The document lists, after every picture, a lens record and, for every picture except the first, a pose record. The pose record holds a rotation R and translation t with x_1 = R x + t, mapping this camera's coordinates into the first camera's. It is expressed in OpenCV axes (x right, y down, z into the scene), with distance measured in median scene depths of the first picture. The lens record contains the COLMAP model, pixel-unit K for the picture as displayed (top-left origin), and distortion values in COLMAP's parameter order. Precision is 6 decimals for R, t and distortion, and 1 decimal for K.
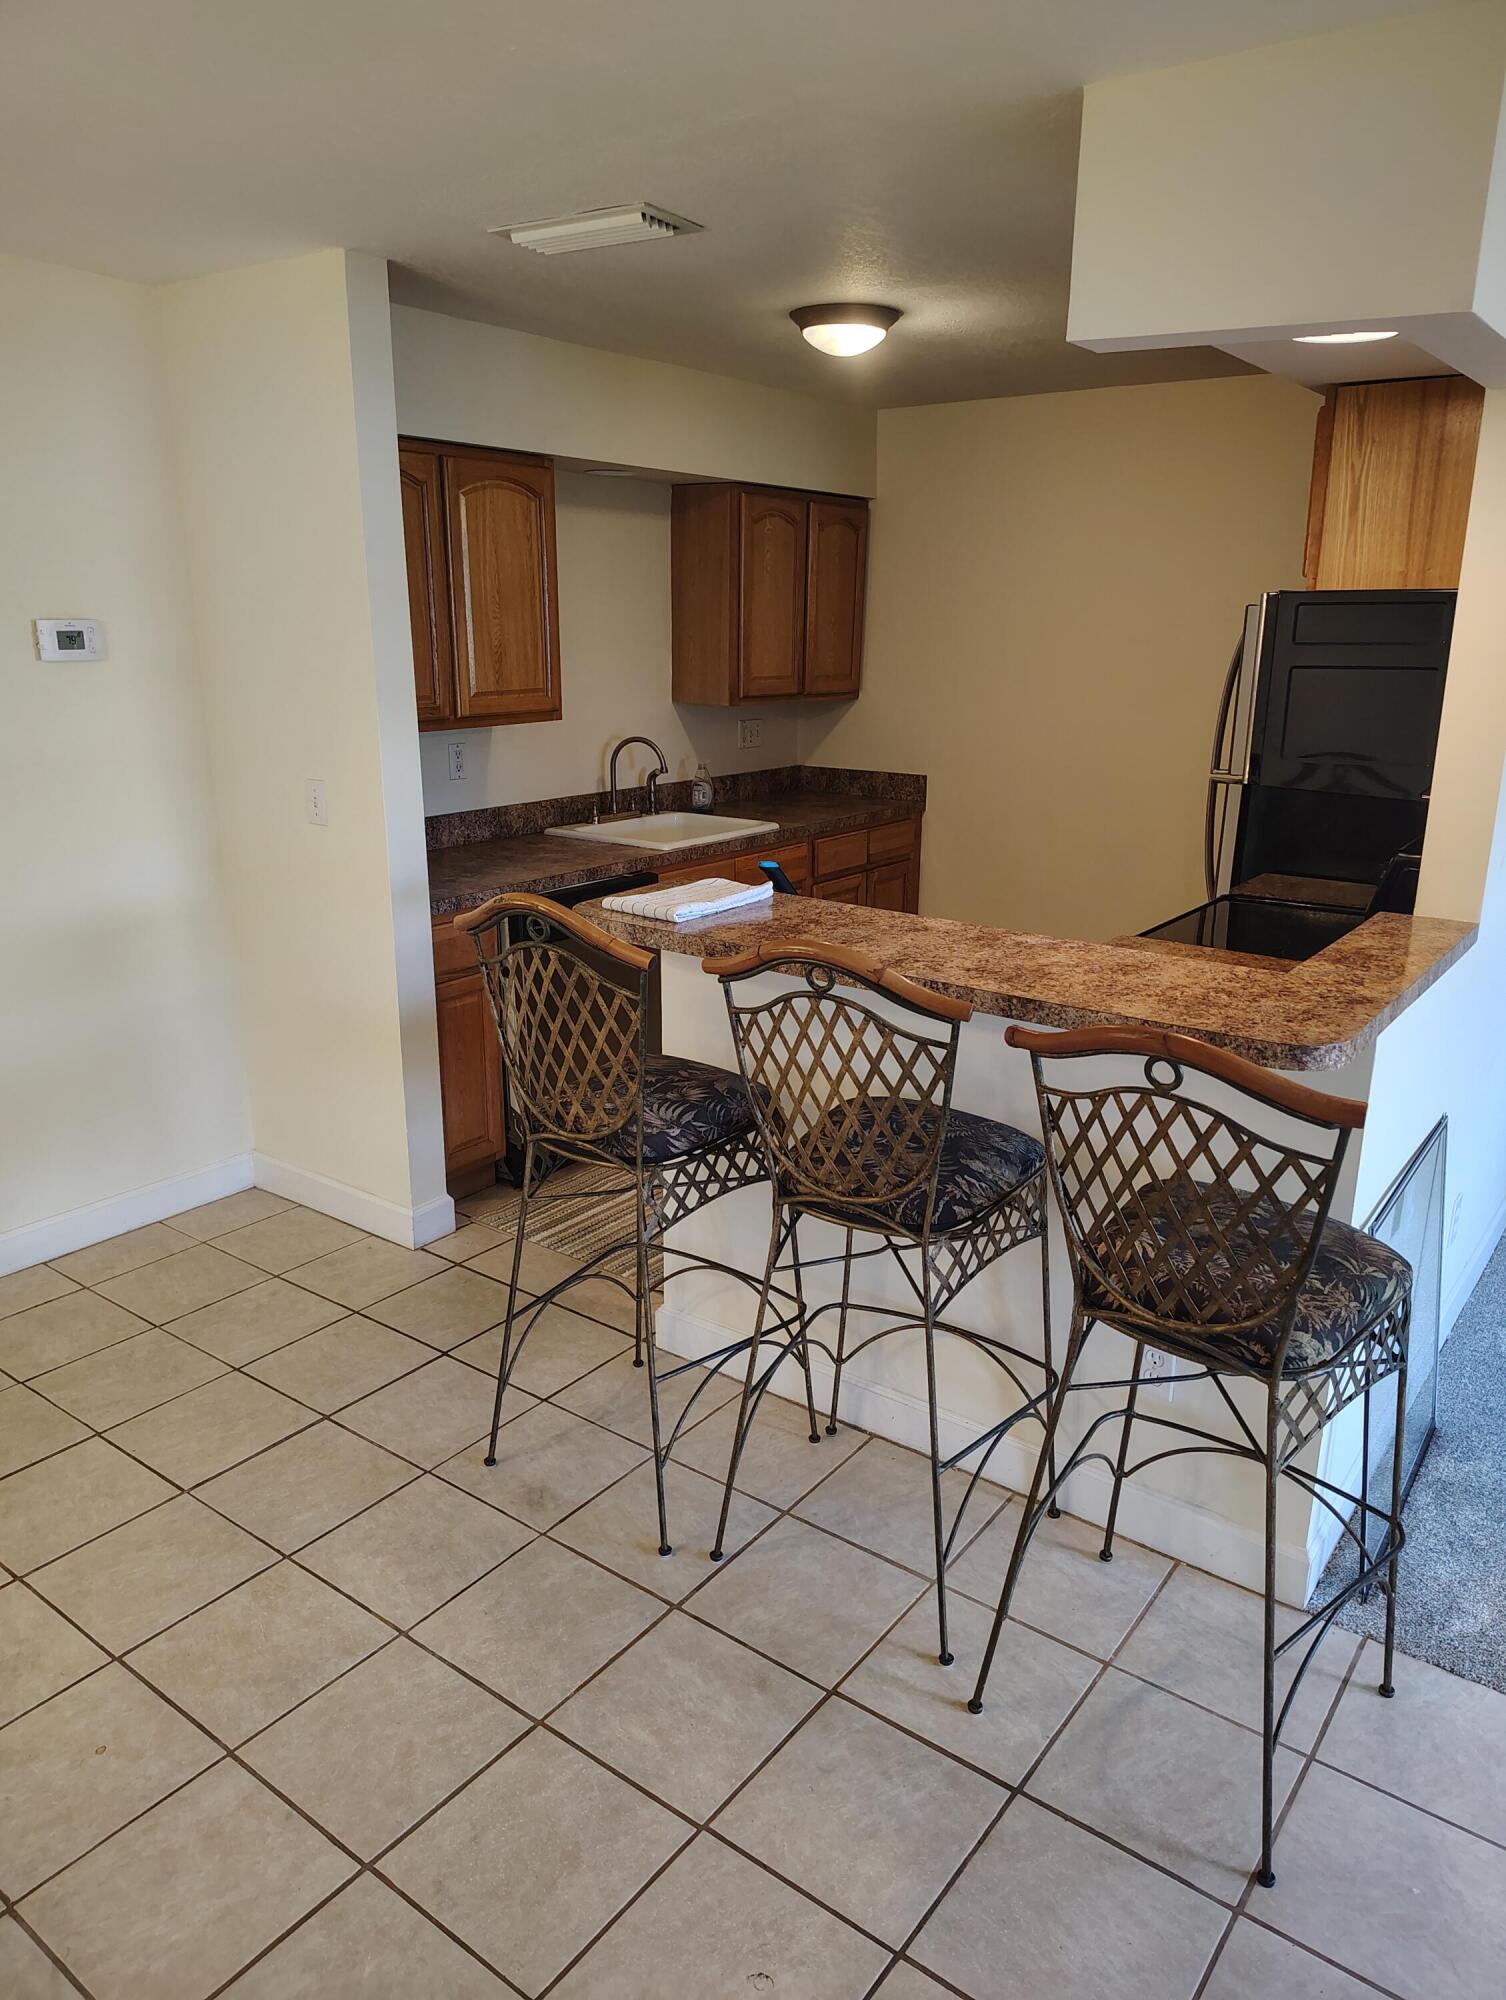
lens RADIAL K [[1383.6, 0, 749.3], [0, 1383.6, 1018.4], [0, 0, 1]] dist [0.080415, -0.101503]
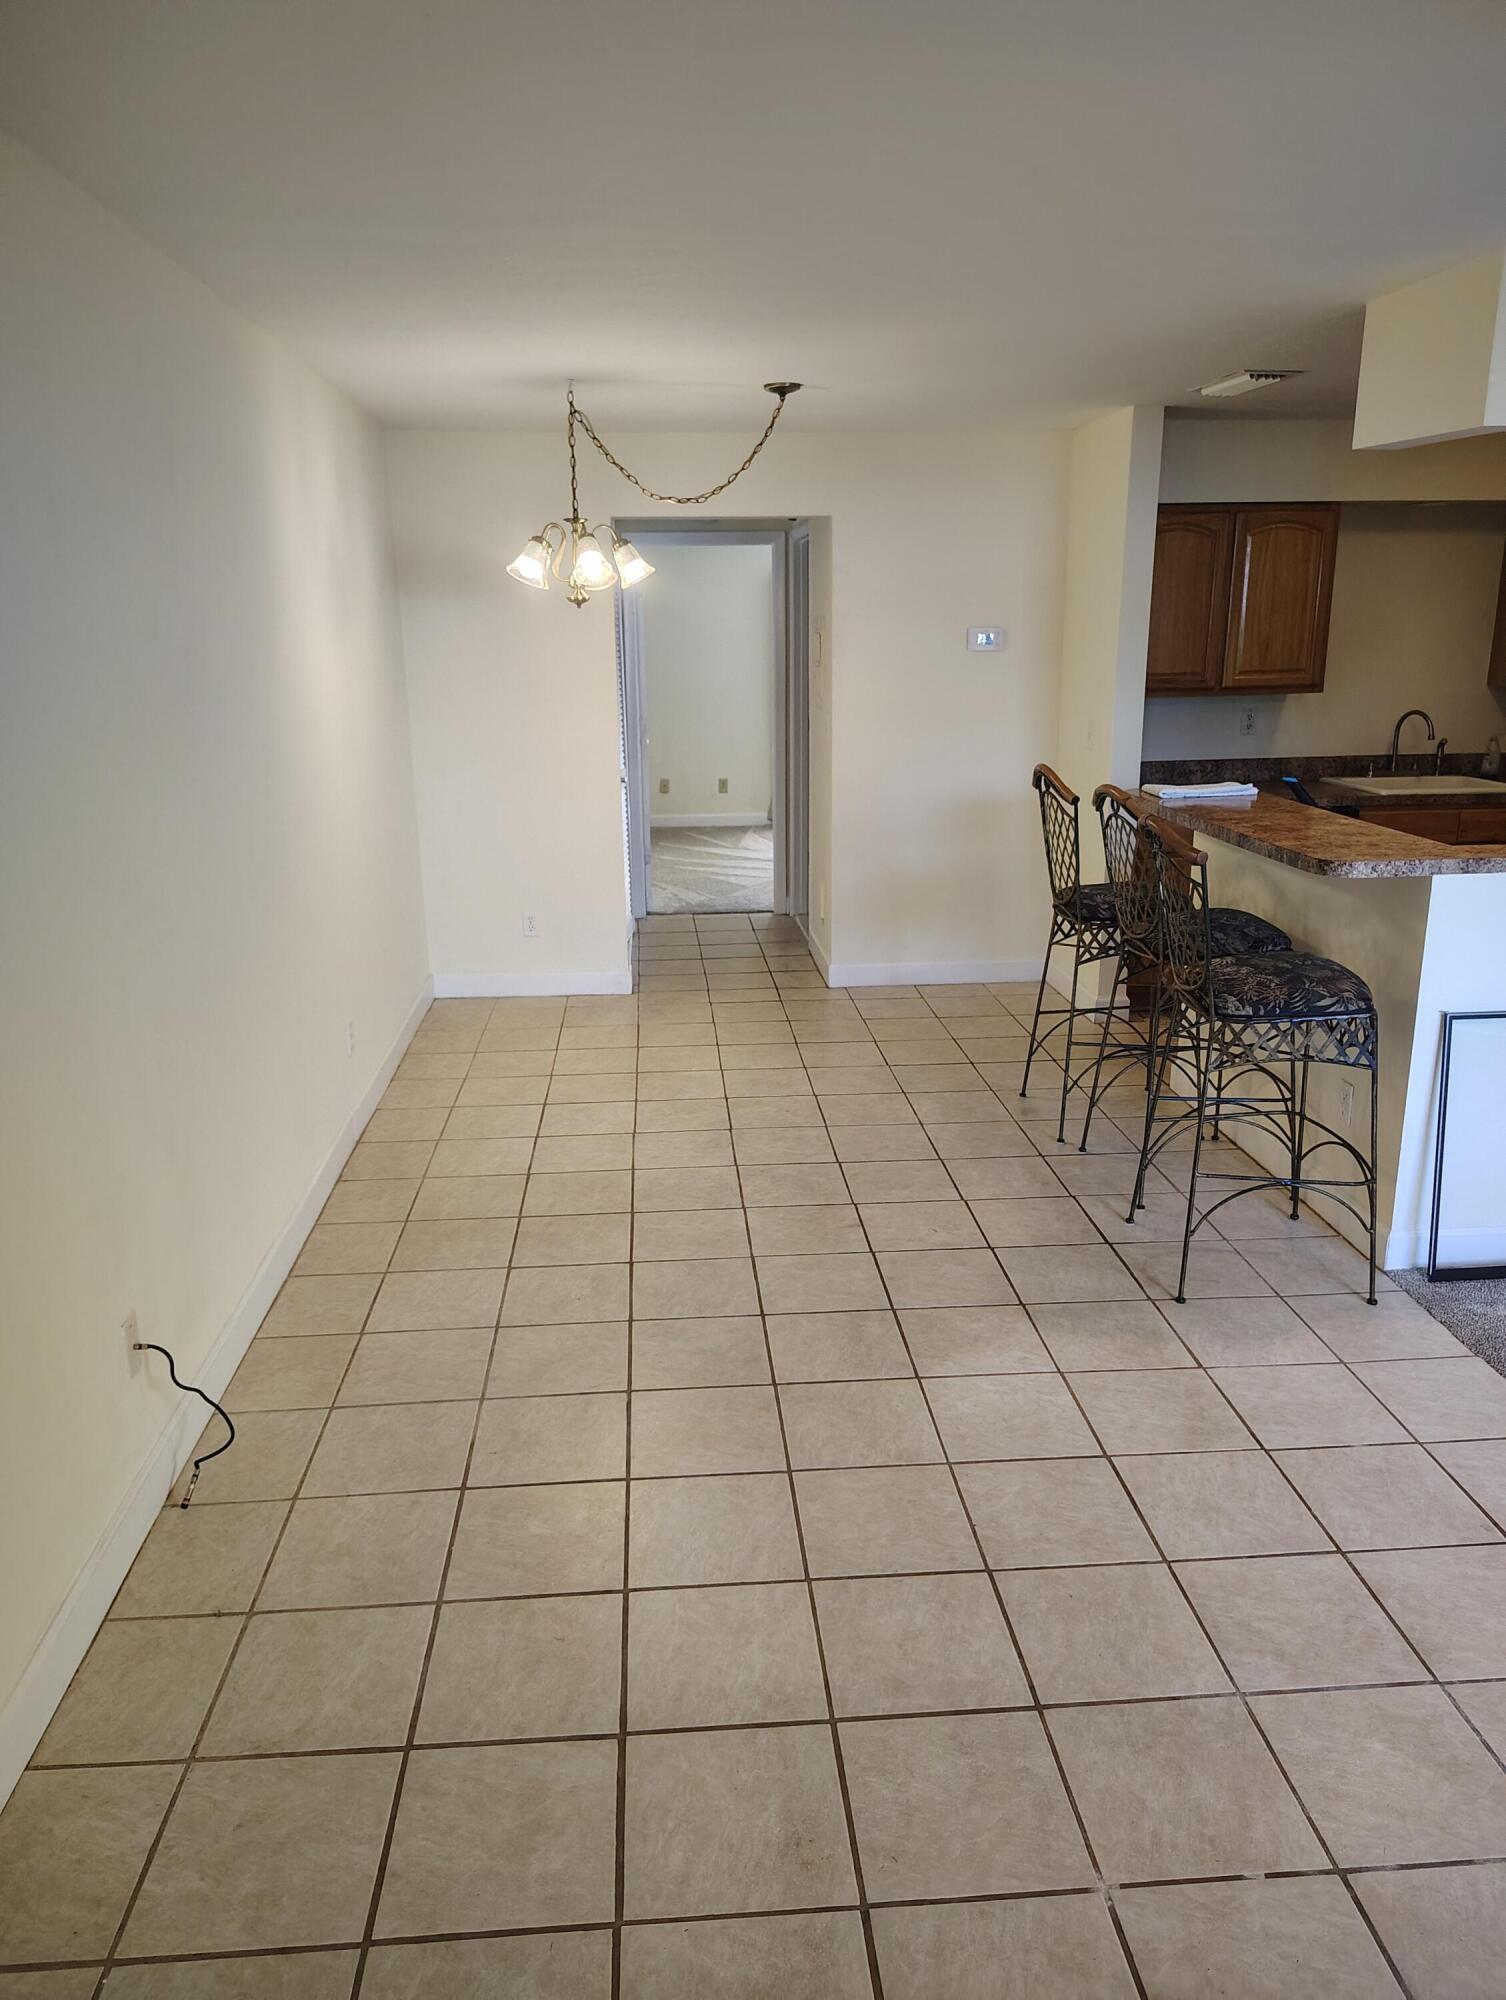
lens RADIAL K [[1383.6, 0, 749.3], [0, 1383.6, 1018.4], [0, 0, 1]] dist [0.080415, -0.101503]
pose [[0.654594, 0.192183, -0.731144, 0.770883], [-0.198677, 0.976884, 0.078901, 0.134936], [0.729407, 0.093613, 0.677645, -0.415810]]
